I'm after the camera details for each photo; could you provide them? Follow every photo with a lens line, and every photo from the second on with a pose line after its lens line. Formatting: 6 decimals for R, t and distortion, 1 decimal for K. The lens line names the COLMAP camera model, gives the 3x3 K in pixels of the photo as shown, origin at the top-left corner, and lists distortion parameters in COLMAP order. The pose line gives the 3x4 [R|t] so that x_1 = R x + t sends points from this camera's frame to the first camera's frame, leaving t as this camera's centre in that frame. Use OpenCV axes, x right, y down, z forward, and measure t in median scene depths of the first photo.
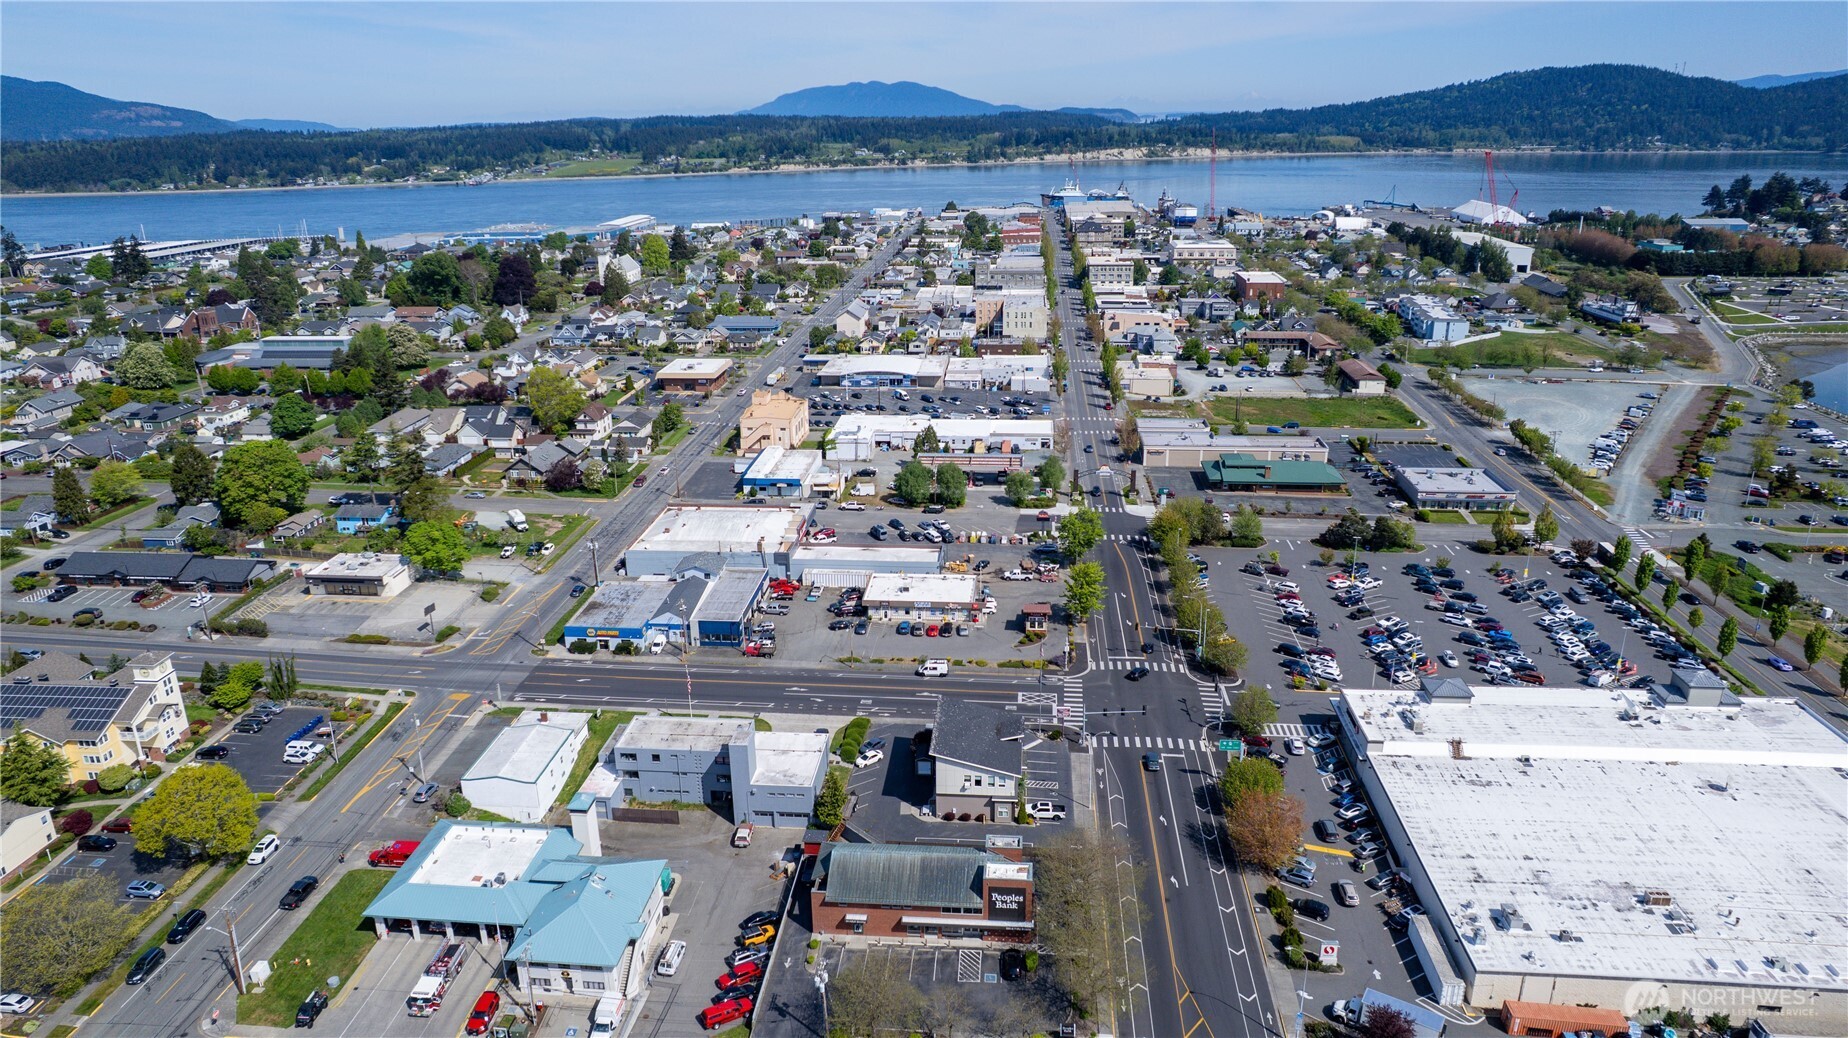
lens RADIAL K [[1173.6, 0, 924.0], [0, 1173.6, 519.0], [0, 0, 1]] dist [-0.040465, 0.000646]
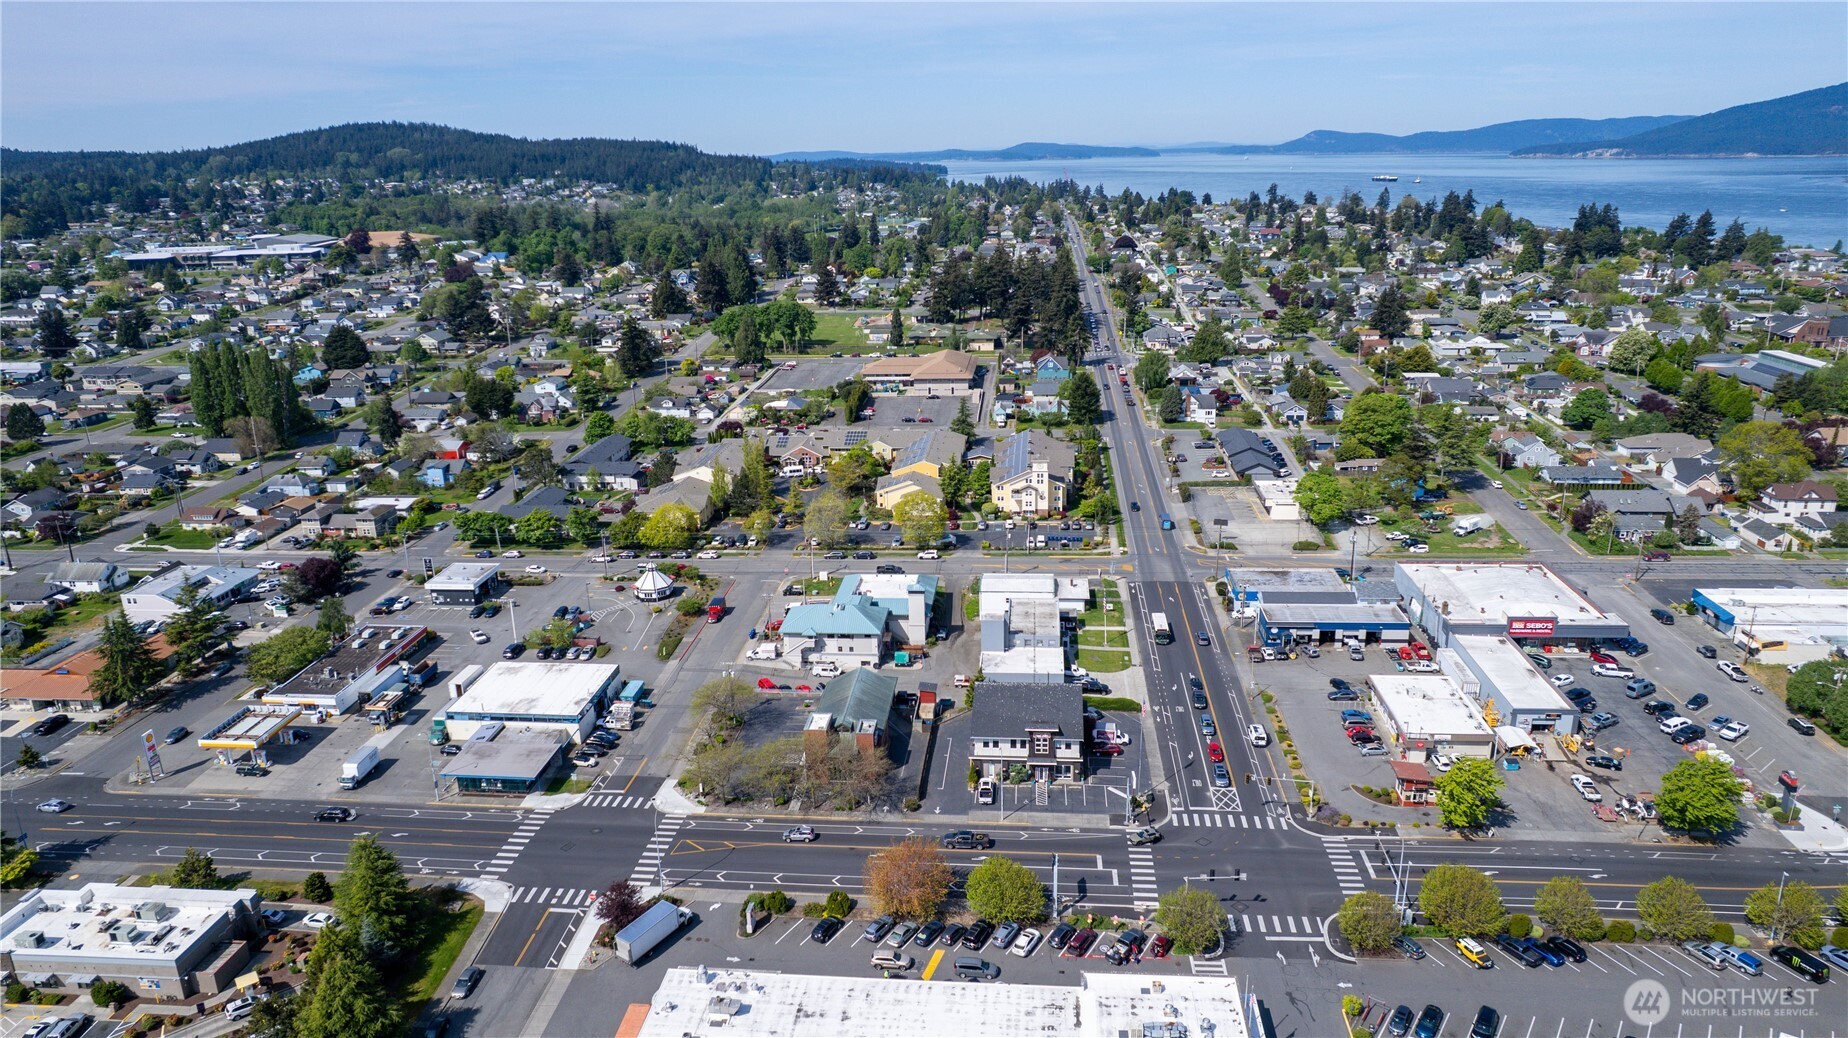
lens RADIAL K [[1173.6, 0, 924.0], [0, 1173.6, 519.0], [0, 0, 1]] dist [-0.040465, 0.000646]
pose [[-0.008927, 0.311468, -0.950215, 0.935856], [-0.304719, 0.904210, 0.299251, -0.247505], [0.952400, 0.292220, 0.086838, 0.703972]]
